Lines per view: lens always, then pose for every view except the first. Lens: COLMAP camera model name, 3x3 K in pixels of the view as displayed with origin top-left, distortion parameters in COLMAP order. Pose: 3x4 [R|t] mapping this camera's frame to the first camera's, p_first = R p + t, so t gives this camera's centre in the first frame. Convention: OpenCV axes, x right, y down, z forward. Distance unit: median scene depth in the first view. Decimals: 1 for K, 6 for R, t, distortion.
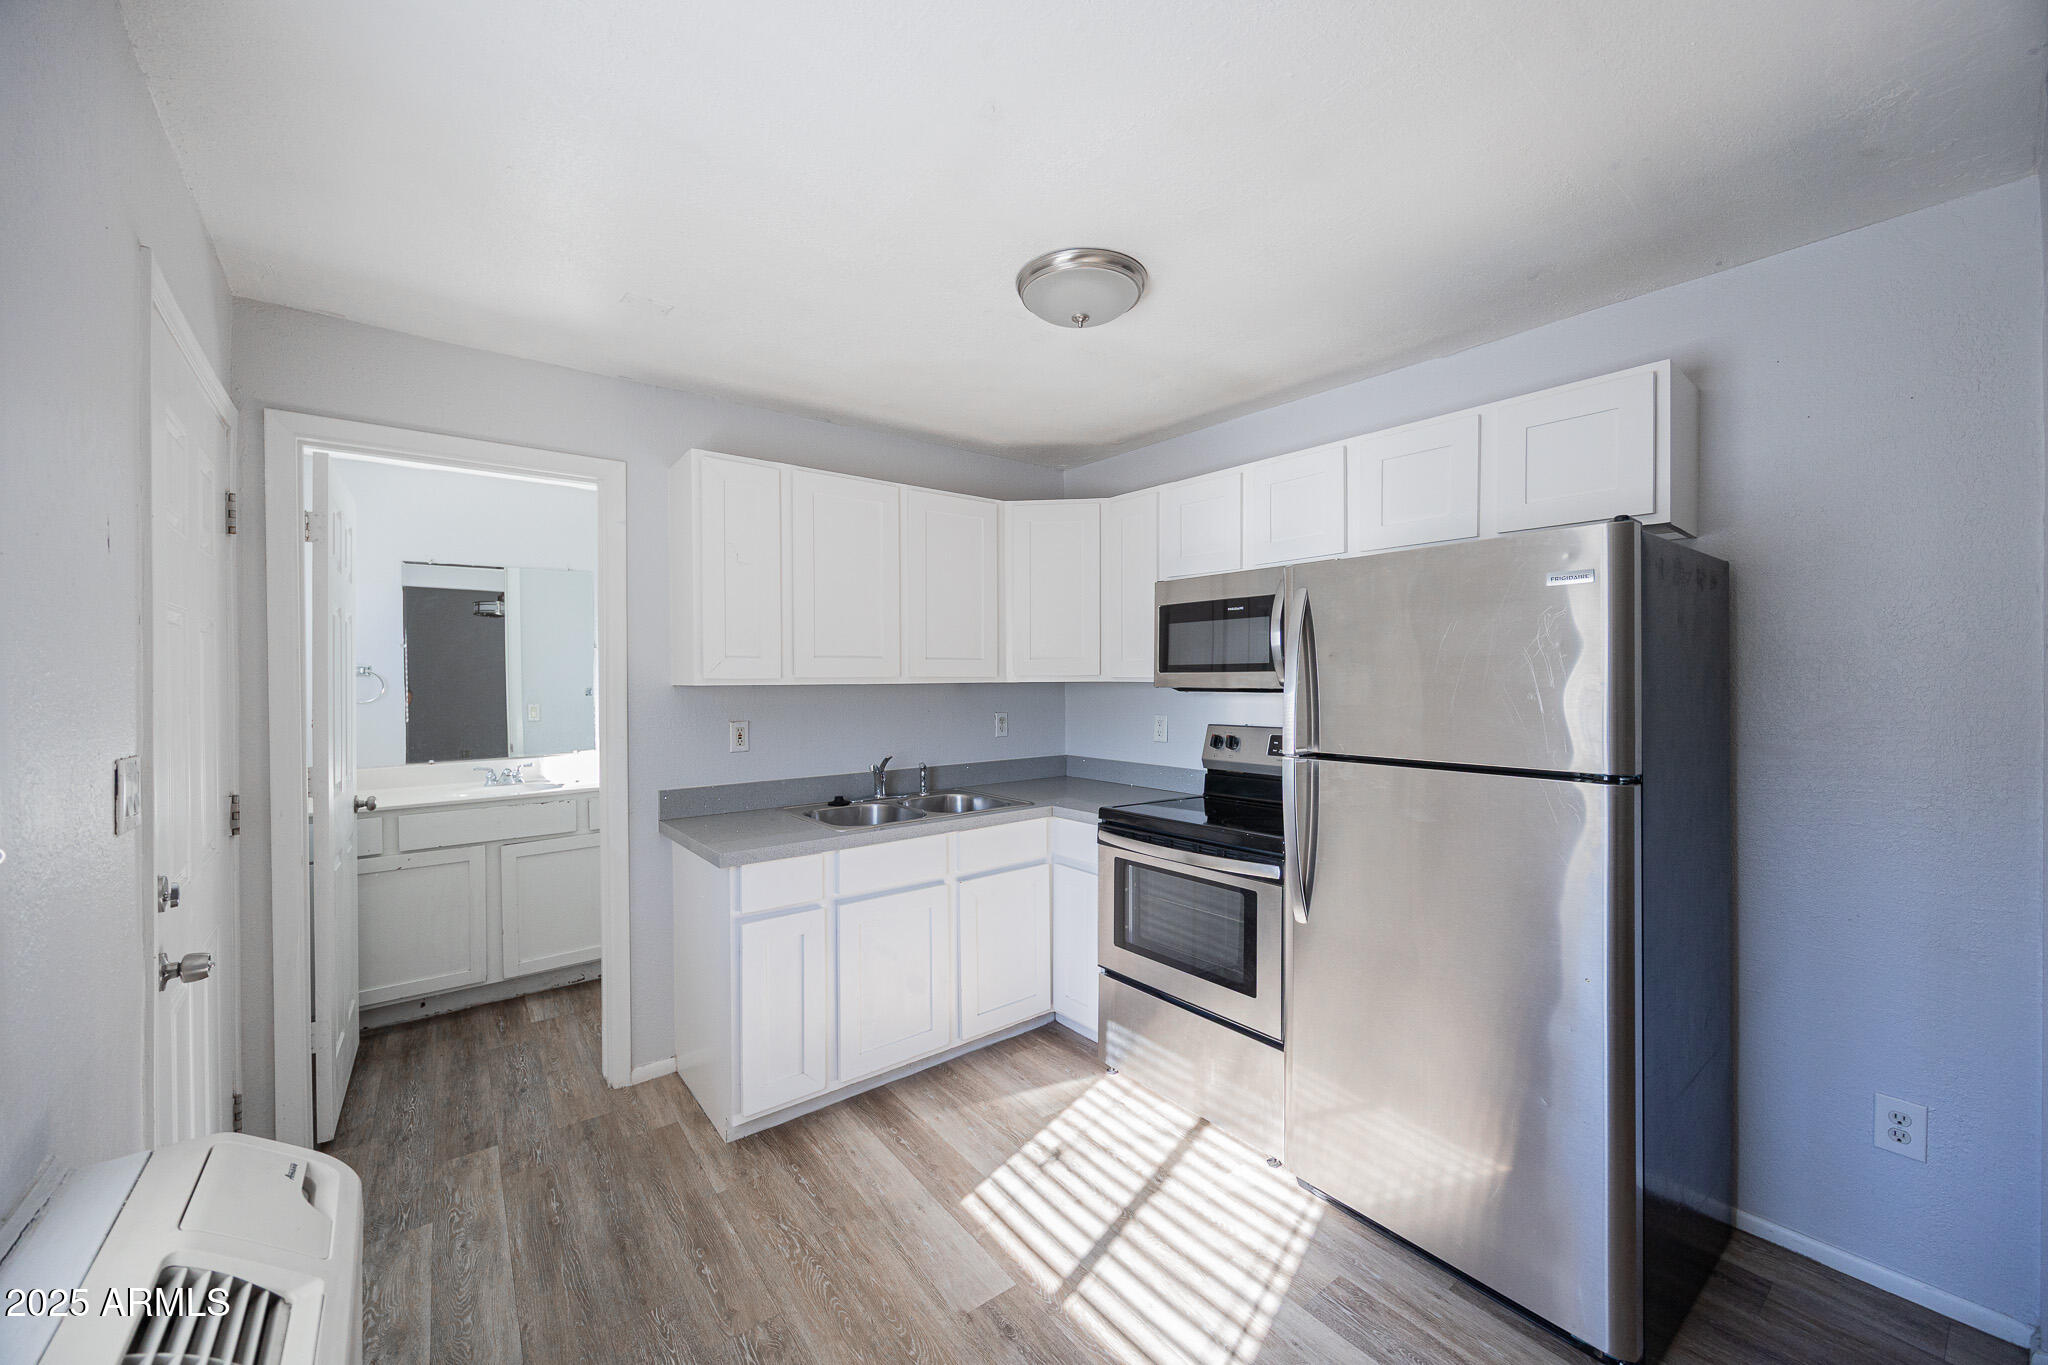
lens RADIAL K [[775.9, 0, 1021.2], [0, 775.9, 680.4], [0, 0, 1]] dist [-0.003346, -0.000078]
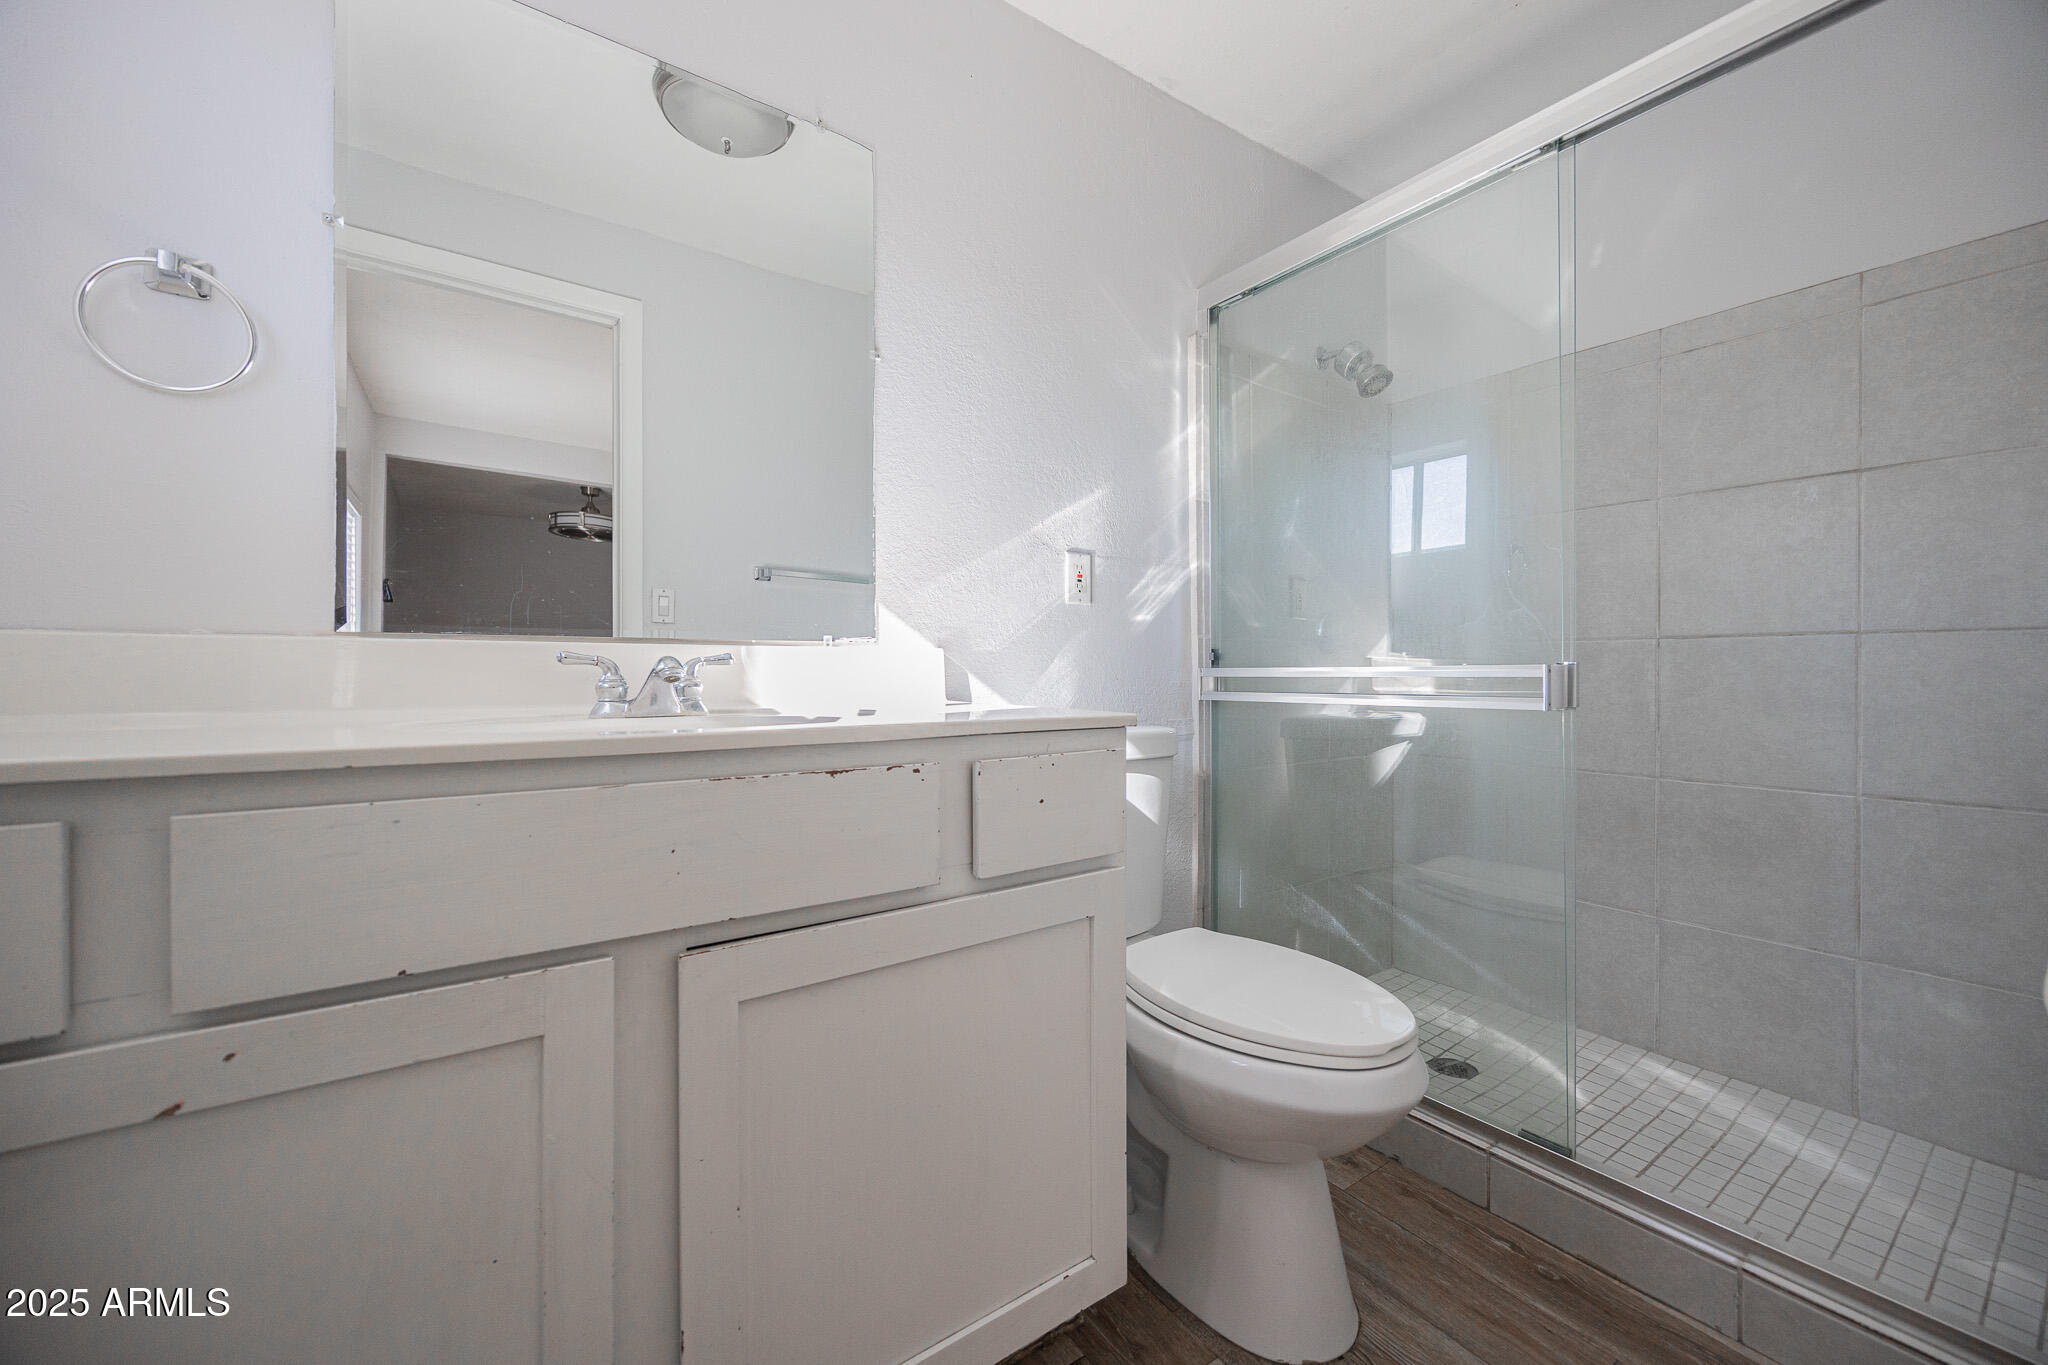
lens RADIAL K [[775.9, 0, 1021.2], [0, 775.9, 680.4], [0, 0, 1]] dist [-0.003346, -0.000078]
pose [[0.997831, 0.004570, -0.065675, -0.746688], [-0.004261, 0.999979, 0.004835, 0.178001], [0.065695, -0.004544, 0.997829, 1.046831]]
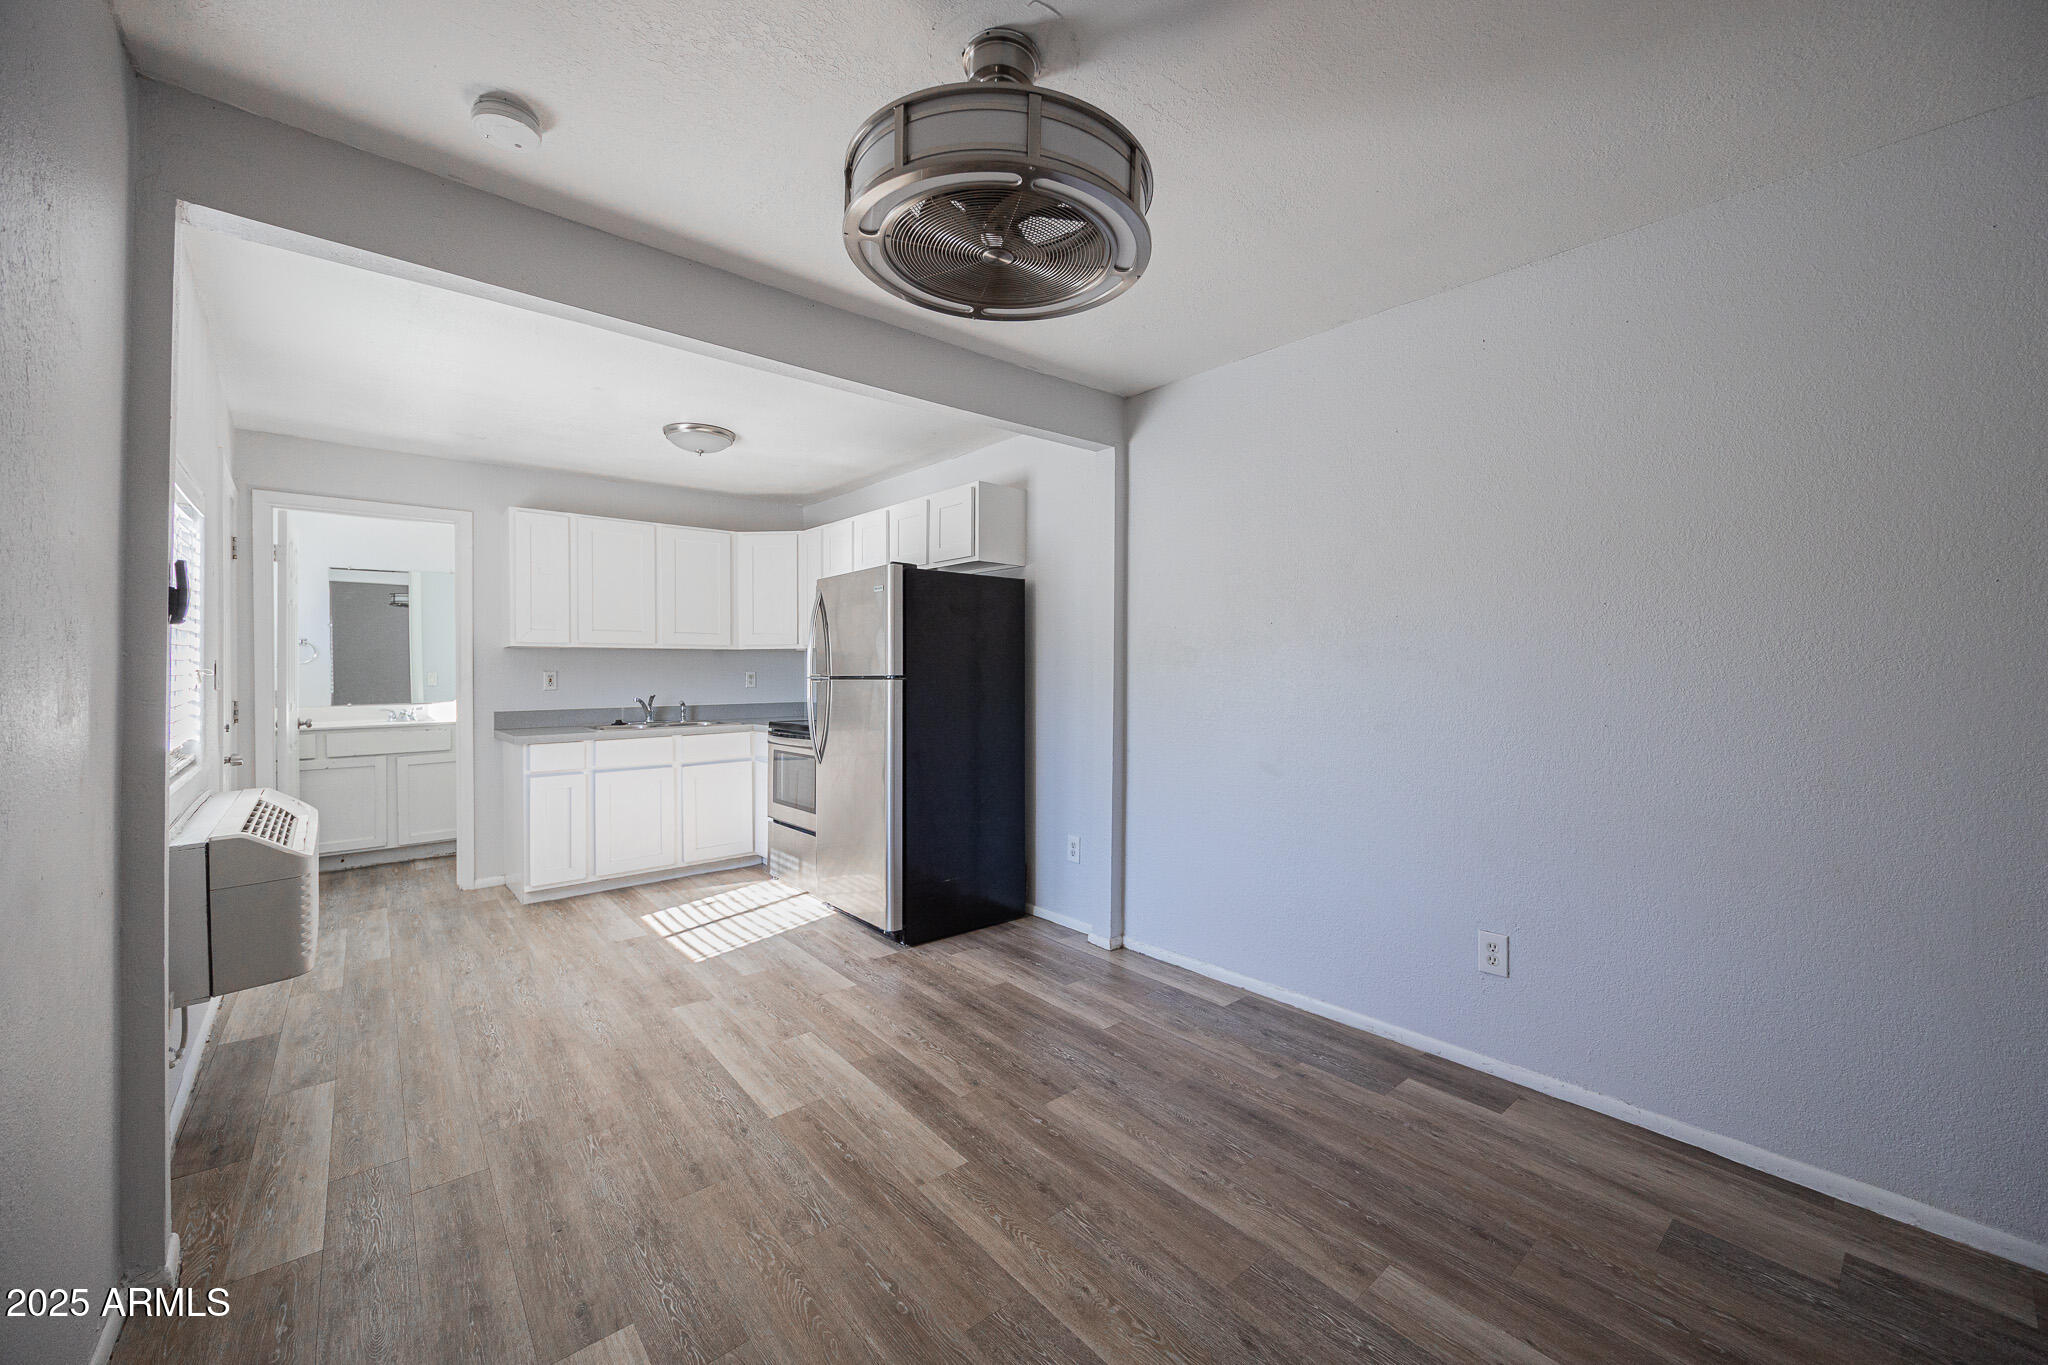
lens RADIAL K [[800.5, 0, 1034.2], [0, 800.5, 672.6], [0, 0, 1]] dist [-0.000919, -0.000238]
pose [[0.998557, -0.000432, 0.053692, 0.654057], [0.000625, 0.999993, -0.003578, 0.074927], [-0.053690, 0.003606, 0.998551, -0.842807]]
